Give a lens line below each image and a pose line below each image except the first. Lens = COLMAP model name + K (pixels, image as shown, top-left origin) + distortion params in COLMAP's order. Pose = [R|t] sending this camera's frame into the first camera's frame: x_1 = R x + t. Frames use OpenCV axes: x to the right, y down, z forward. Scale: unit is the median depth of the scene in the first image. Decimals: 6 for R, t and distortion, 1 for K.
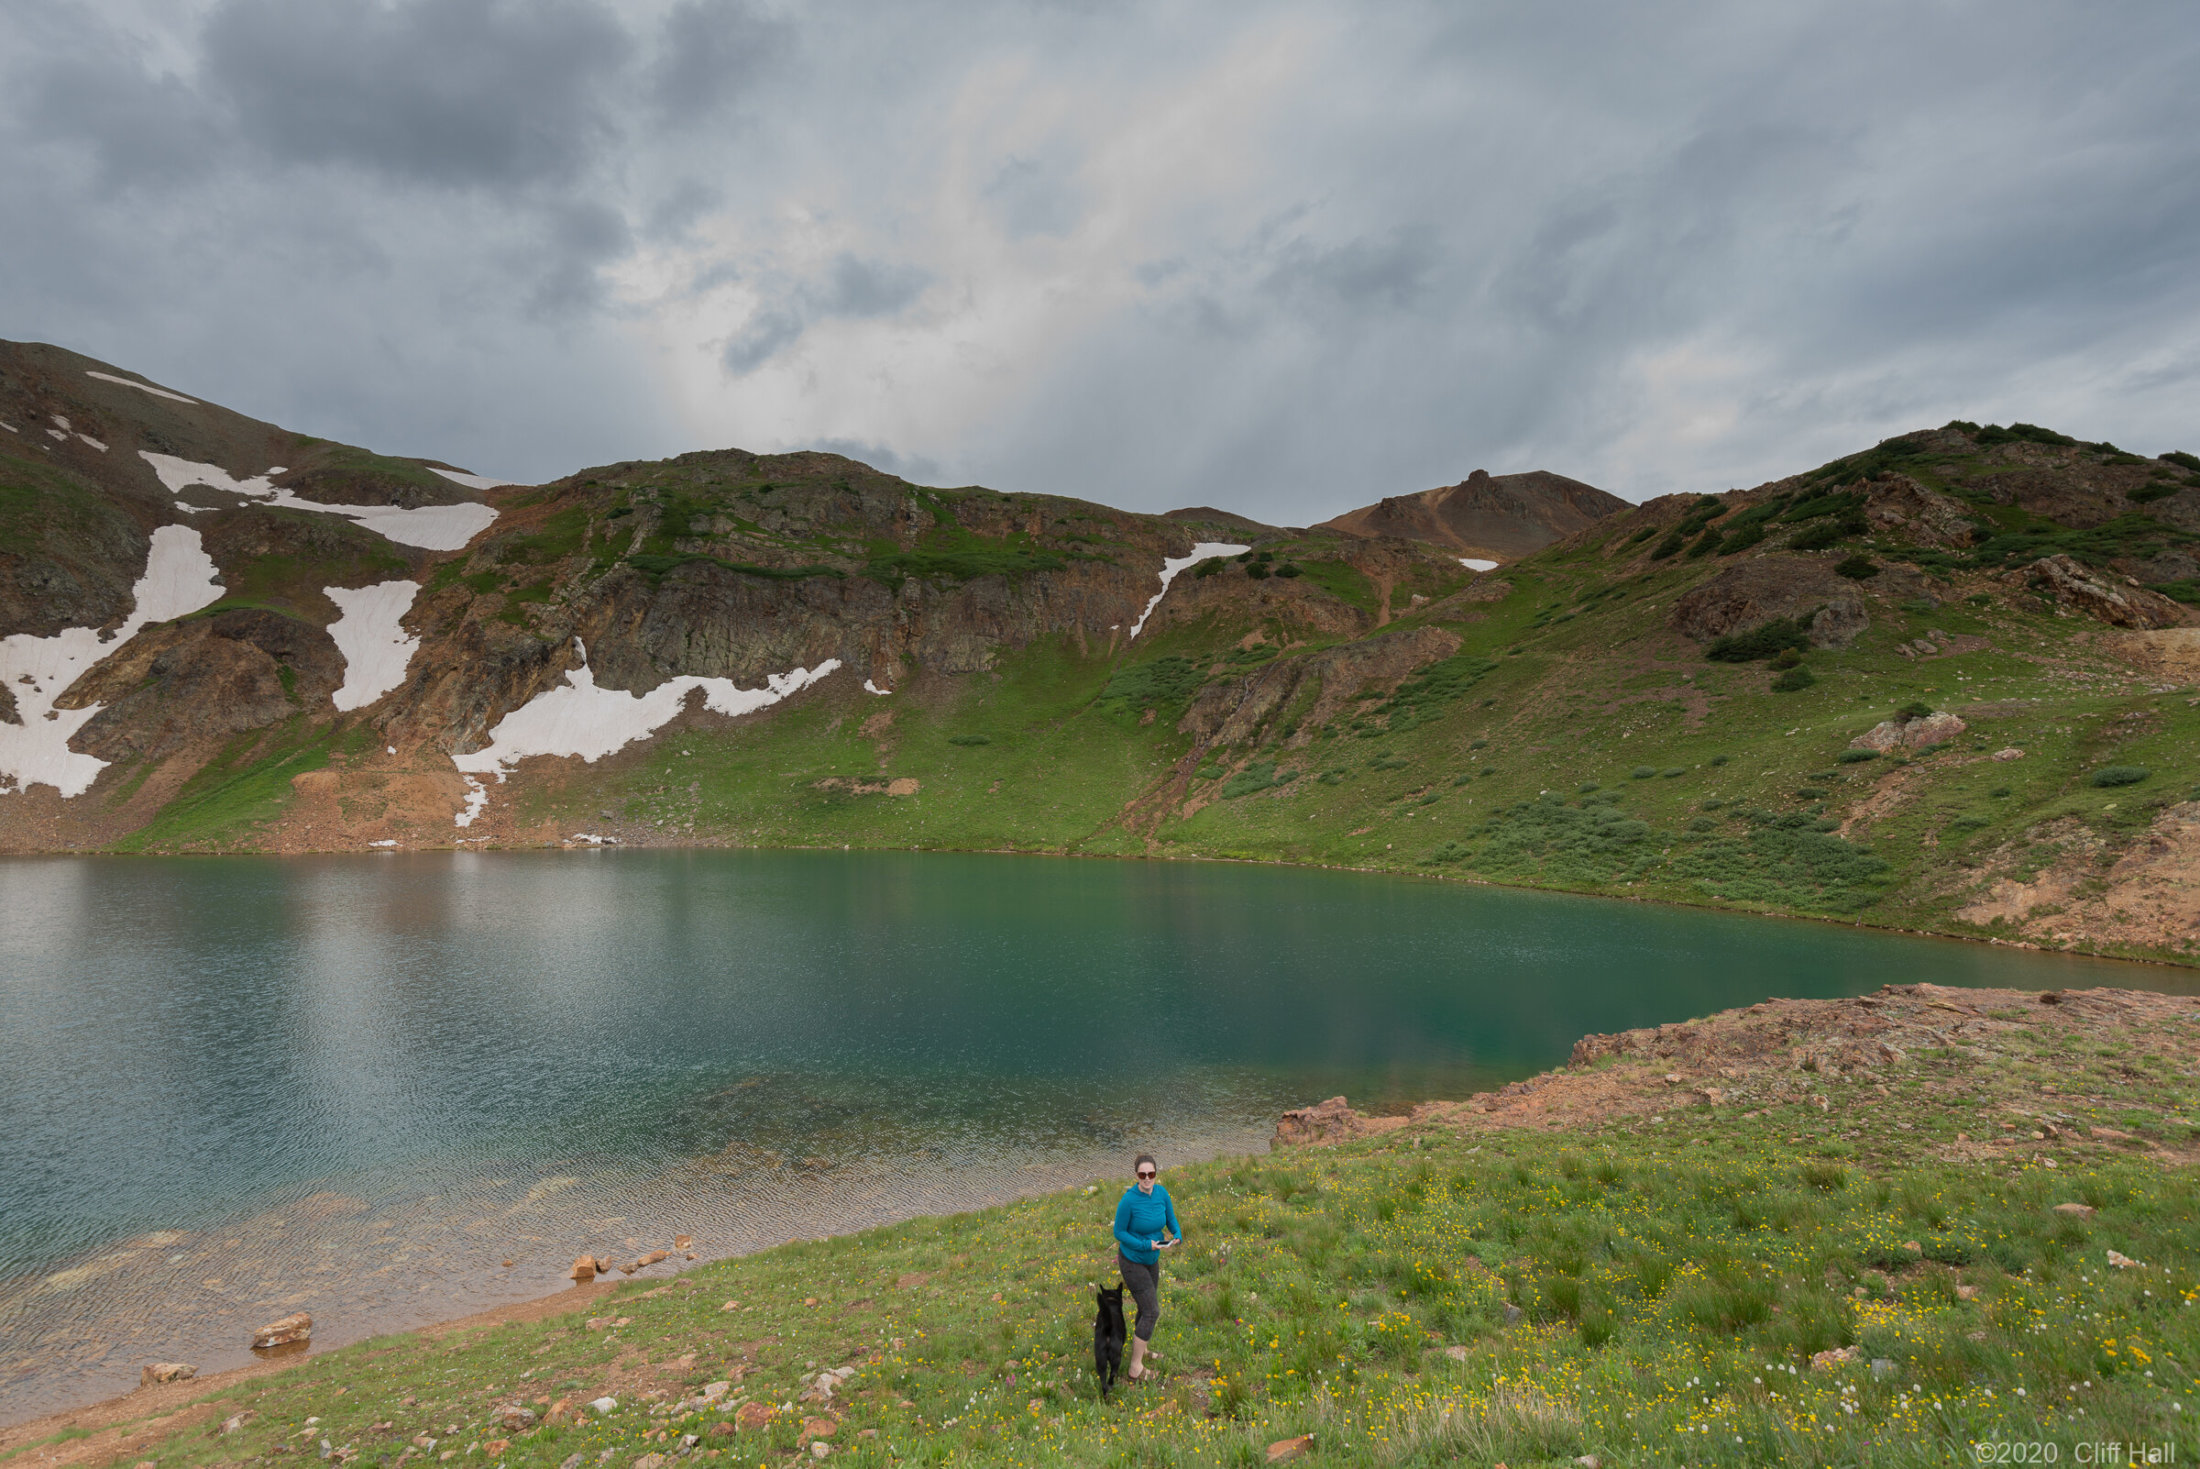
lens RADIAL K [[973.0, 0, 1100.0], [0, 973.0, 734.5], [0, 0, 1]] dist [0.054625, -0.039317]
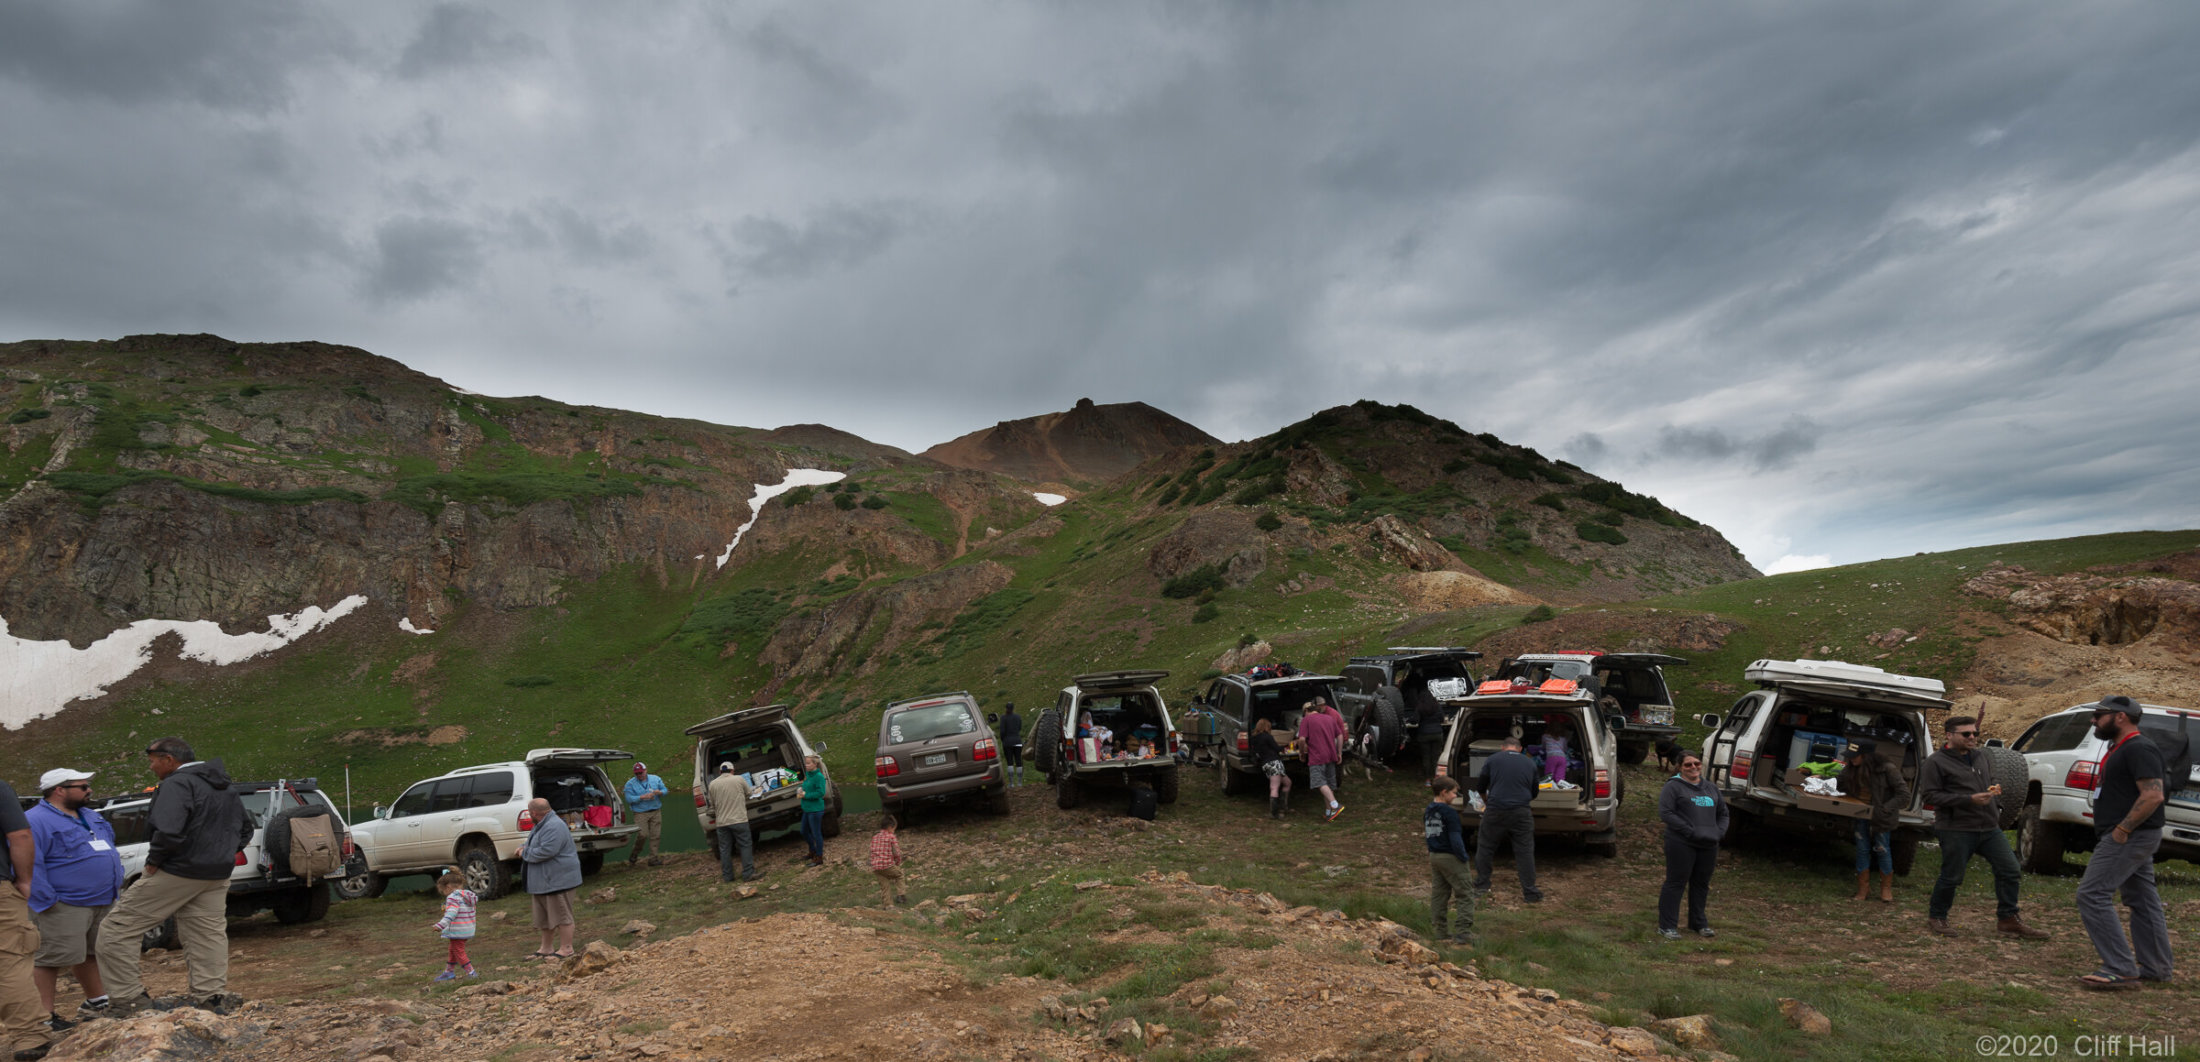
lens RADIAL K [[974.2, 0, 1096.1], [0, 974.2, 726.0], [0, 0, 1]] dist [0.034141, -0.017701]
pose [[0.942354, -0.063778, 0.328484, 0.069320], [0.037498, 0.995612, 0.085731, -0.012092], [-0.332511, -0.068472, 0.940611, -0.094701]]
